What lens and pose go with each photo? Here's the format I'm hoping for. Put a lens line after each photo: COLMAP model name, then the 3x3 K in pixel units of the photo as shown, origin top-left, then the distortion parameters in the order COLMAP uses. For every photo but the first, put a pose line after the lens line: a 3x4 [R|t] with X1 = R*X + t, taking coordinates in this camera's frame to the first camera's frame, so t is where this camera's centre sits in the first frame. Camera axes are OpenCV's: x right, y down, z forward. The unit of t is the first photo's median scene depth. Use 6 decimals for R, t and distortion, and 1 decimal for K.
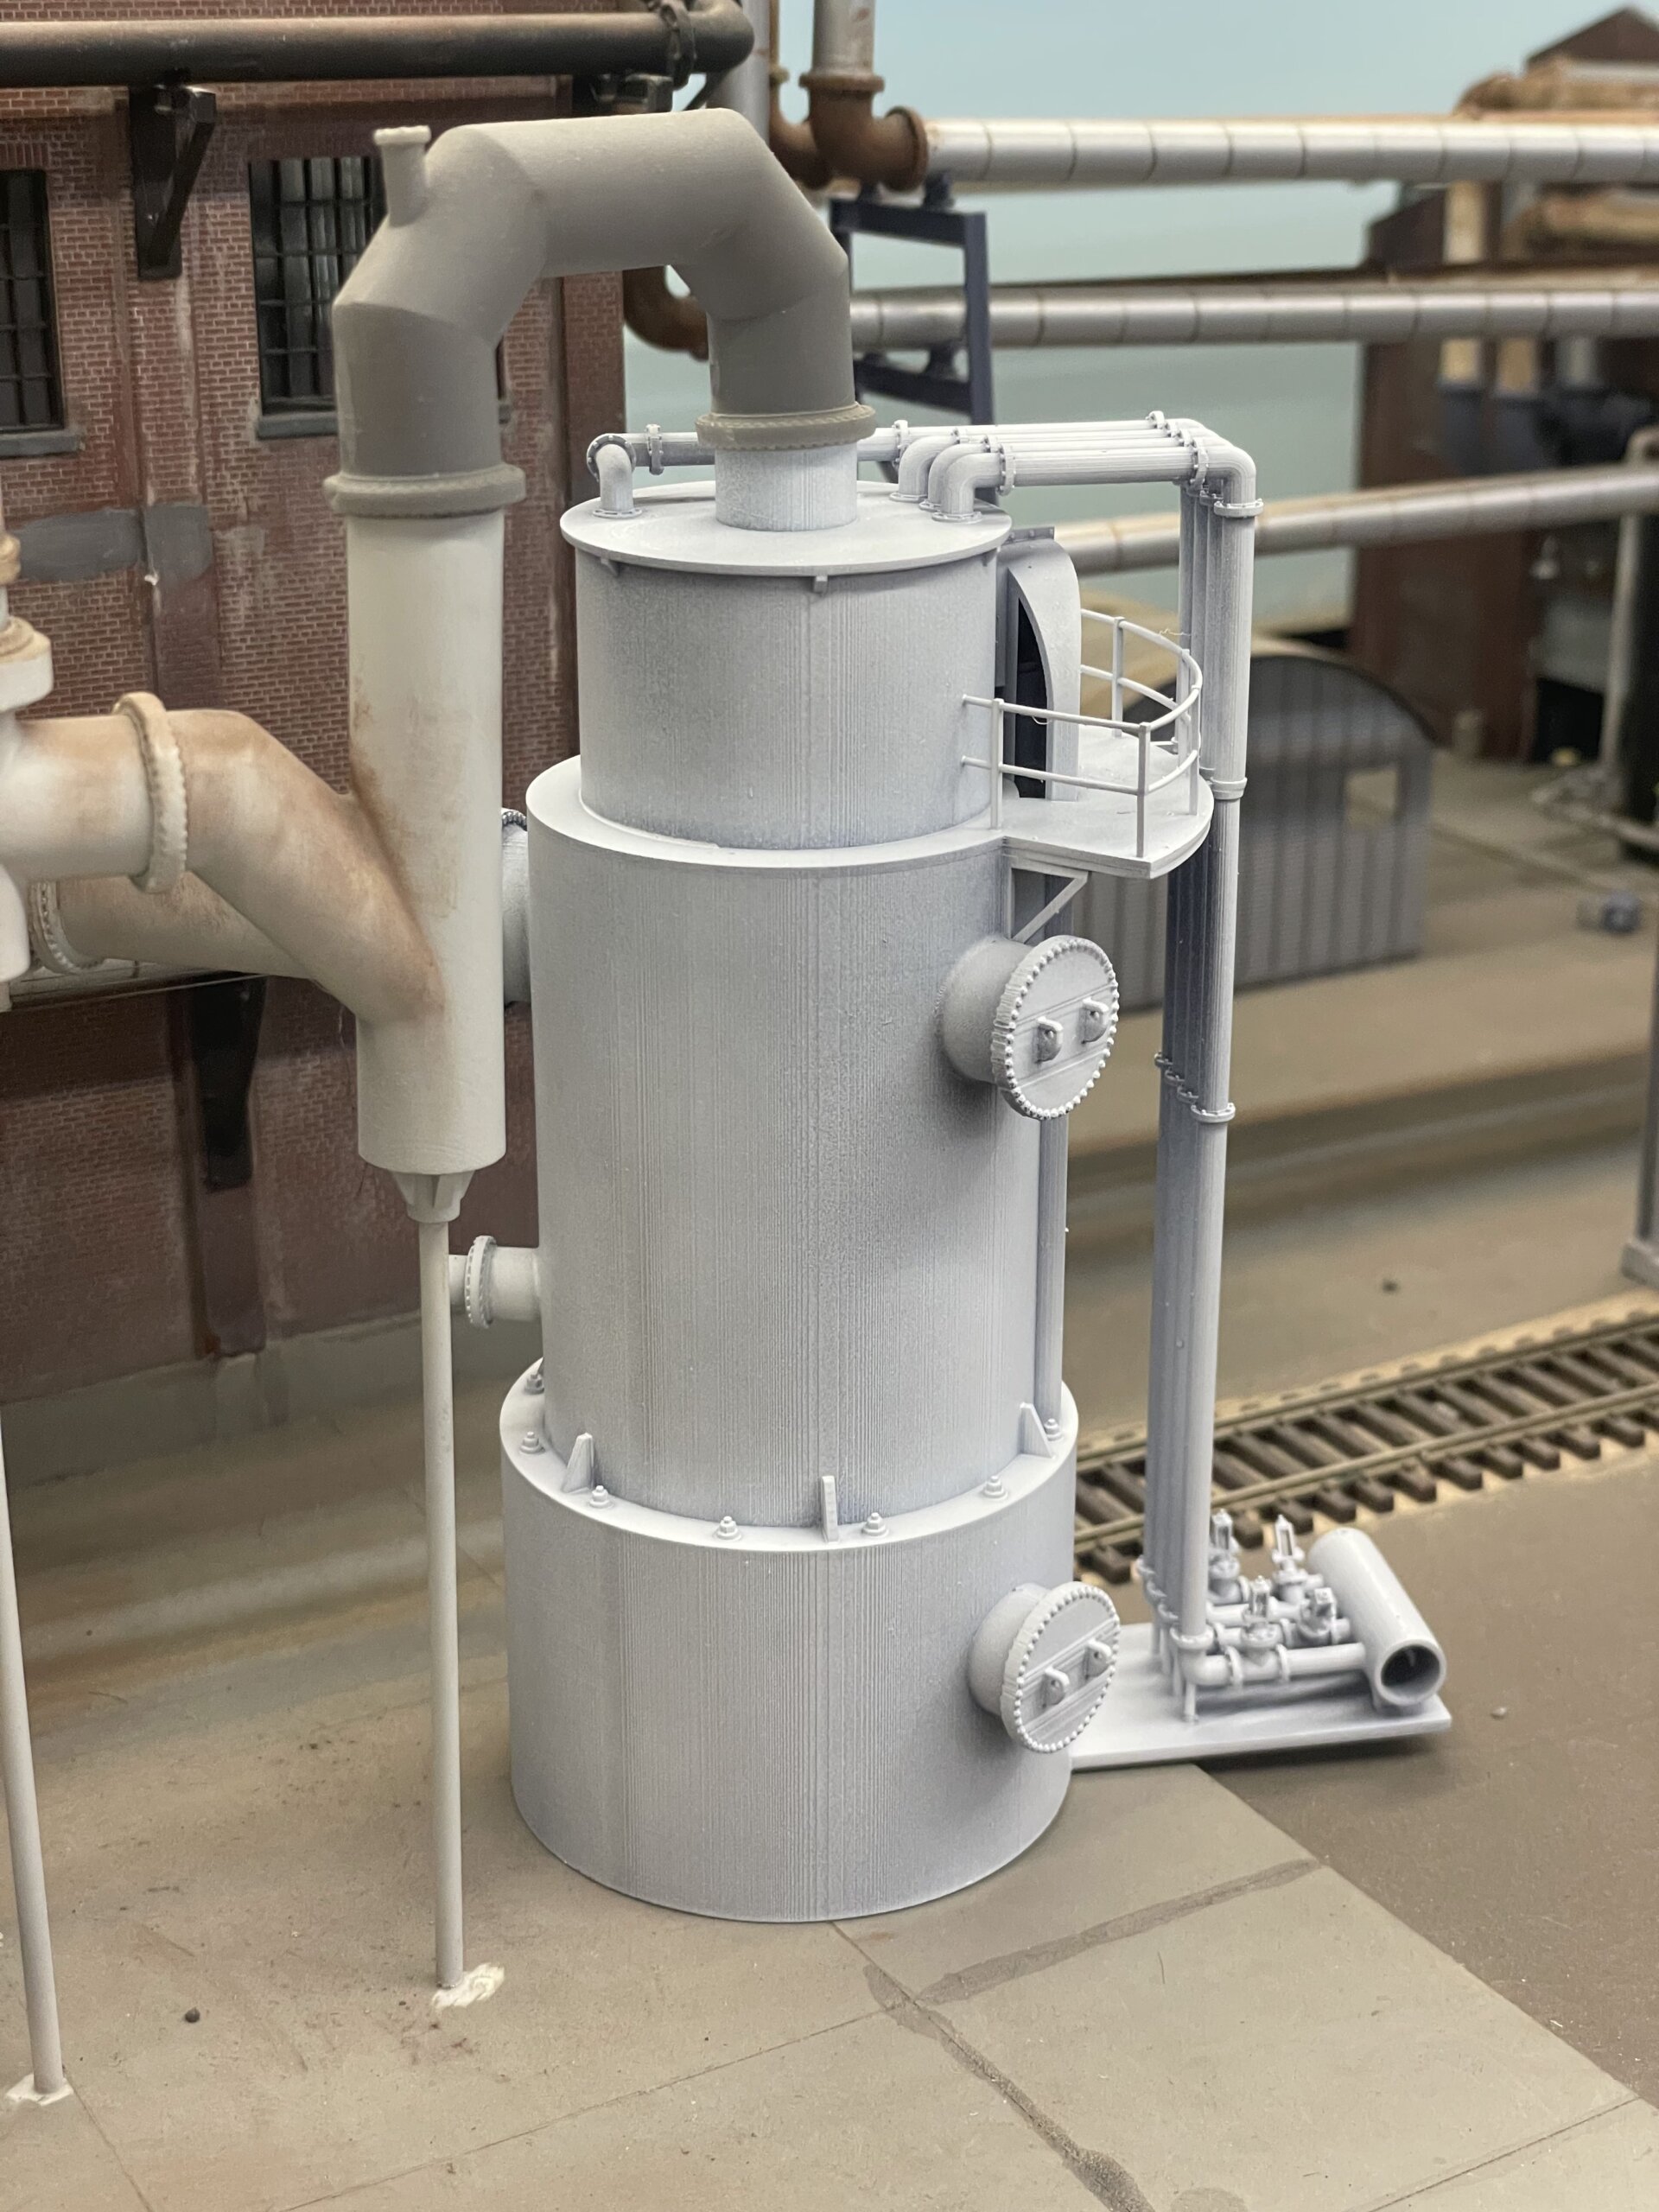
lens RADIAL K [[3349.6, 0, 829.5], [0, 3349.6, 1106.0], [0, 0, 1]] dist [0.080997, -0.026192]
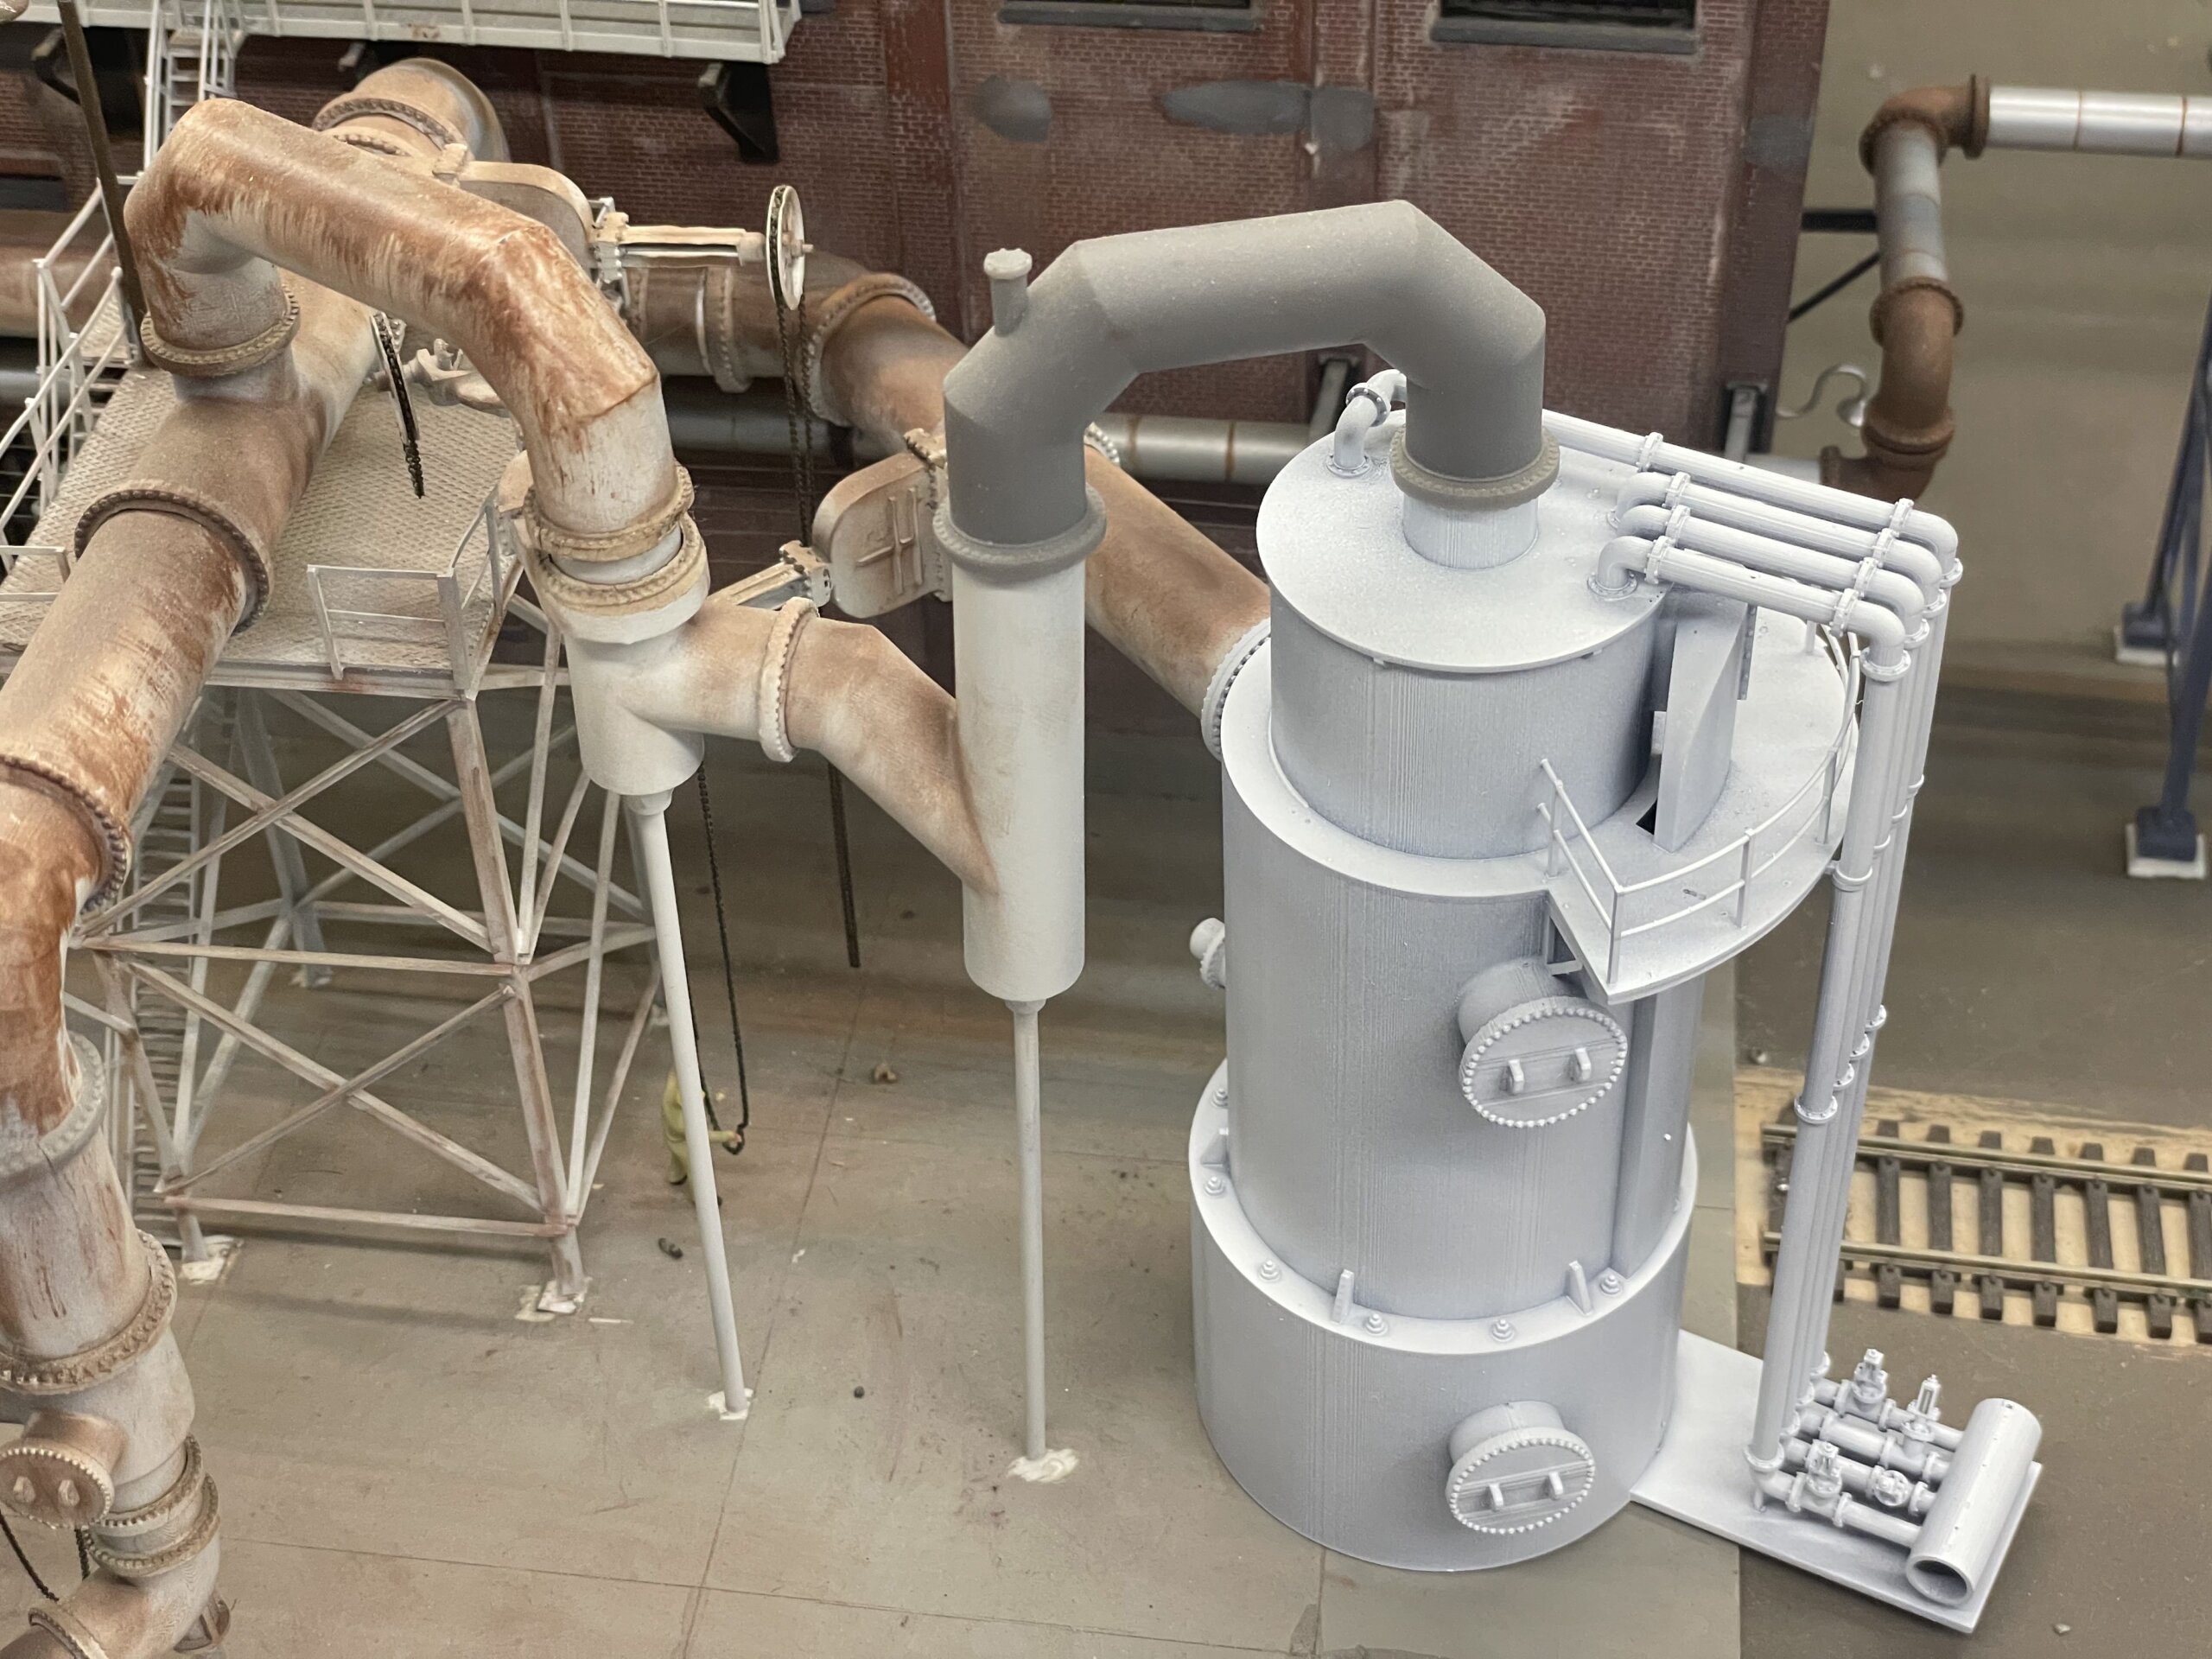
lens RADIAL K [[3316.8, 0, 1106.0], [0, 3316.8, 829.5], [0, 0, 1]] dist [0.052980, -0.050782]
pose [[0.782709, 0.397842, -0.478633, 0.348308], [-0.176861, 0.879497, 0.441821, -0.426716], [0.596731, -0.261166, 0.758752, 0.091631]]
